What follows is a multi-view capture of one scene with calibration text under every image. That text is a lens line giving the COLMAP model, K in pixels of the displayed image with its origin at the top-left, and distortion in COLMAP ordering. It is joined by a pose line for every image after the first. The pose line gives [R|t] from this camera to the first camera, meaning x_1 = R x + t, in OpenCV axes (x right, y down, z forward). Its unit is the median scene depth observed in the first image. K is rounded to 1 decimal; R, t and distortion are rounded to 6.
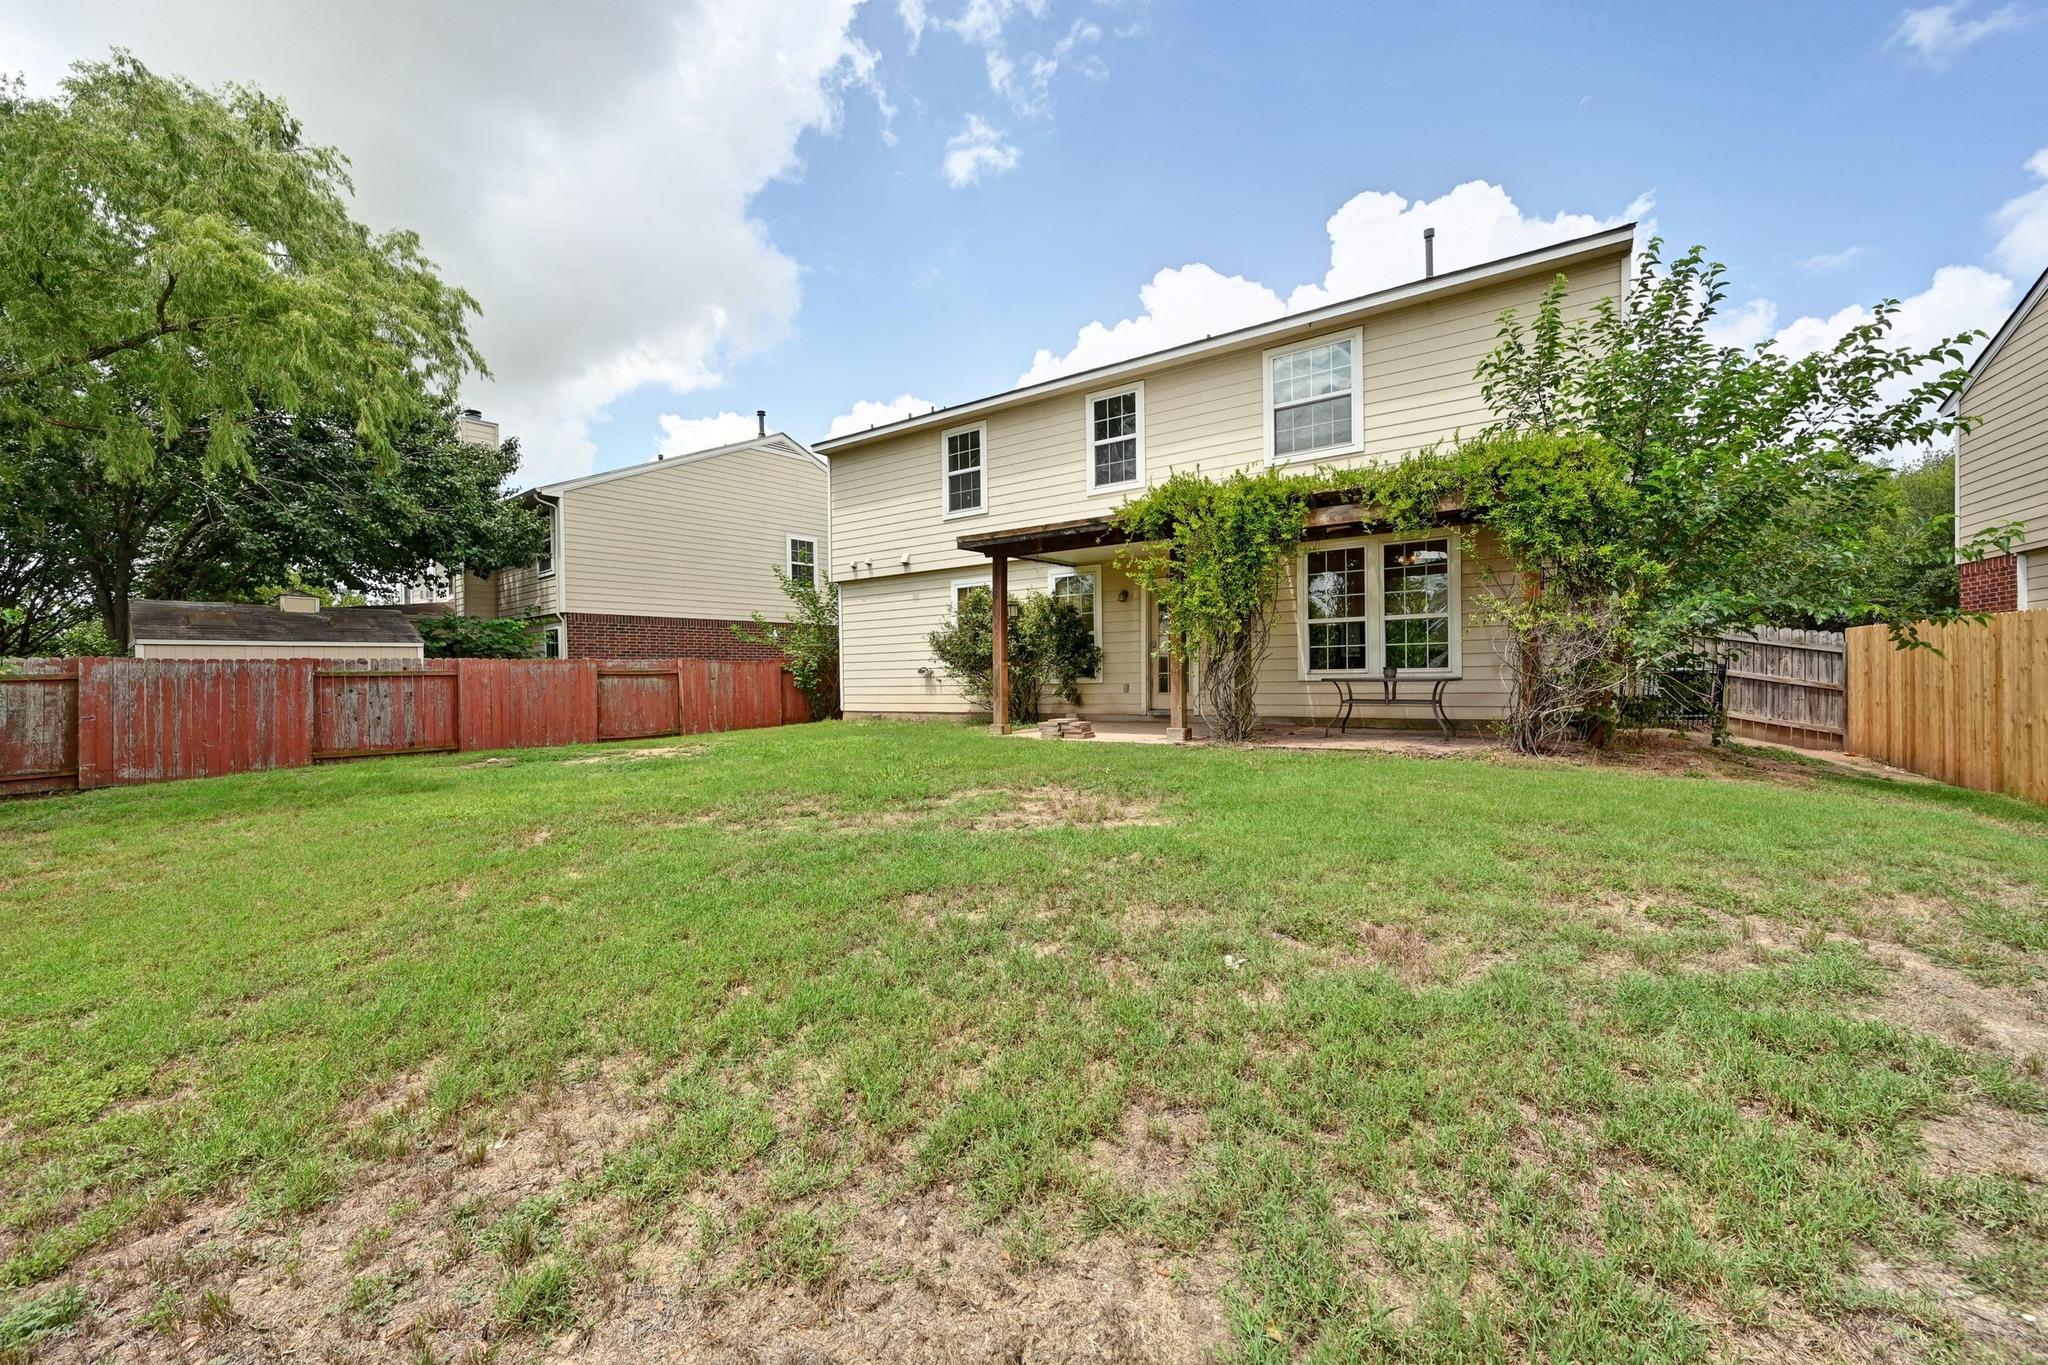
lens RADIAL K [[822.4, 0, 1015.9], [0, 822.4, 679.7], [0, 0, 1]] dist [0.004664, 0.000476]
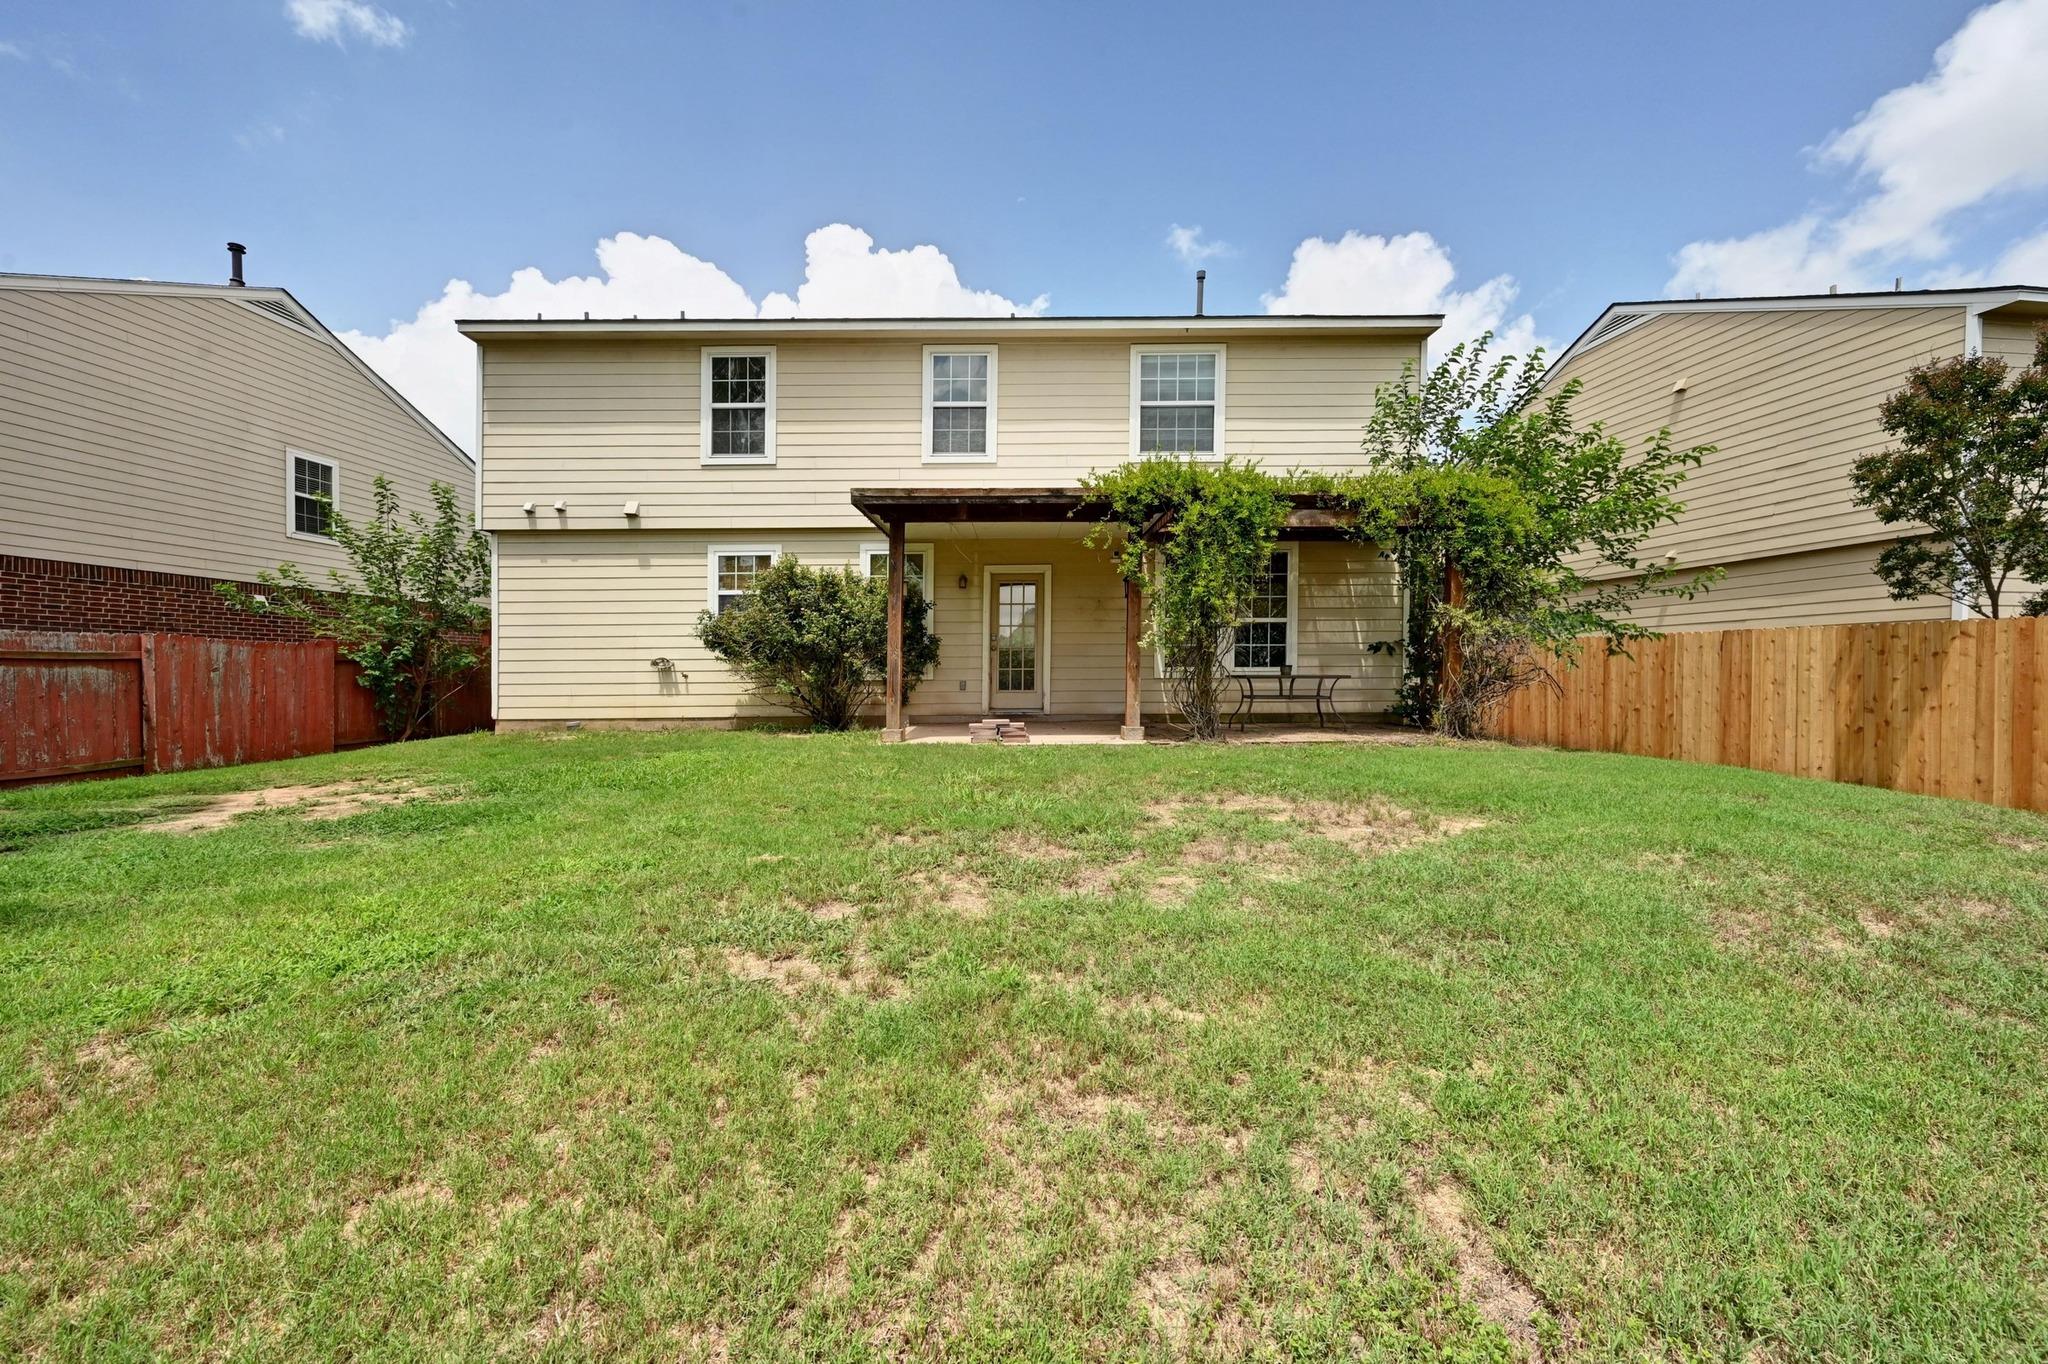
lens RADIAL K [[822.4, 0, 1018.2], [0, 822.4, 677.2], [0, 0, 1]] dist [0.004664, 0.000476]
pose [[0.809849, 0.006836, 0.586599, -0.297373], [-0.005088, 0.999976, -0.004628, 0.004450], [-0.586616, 0.000763, 0.809865, 0.214587]]
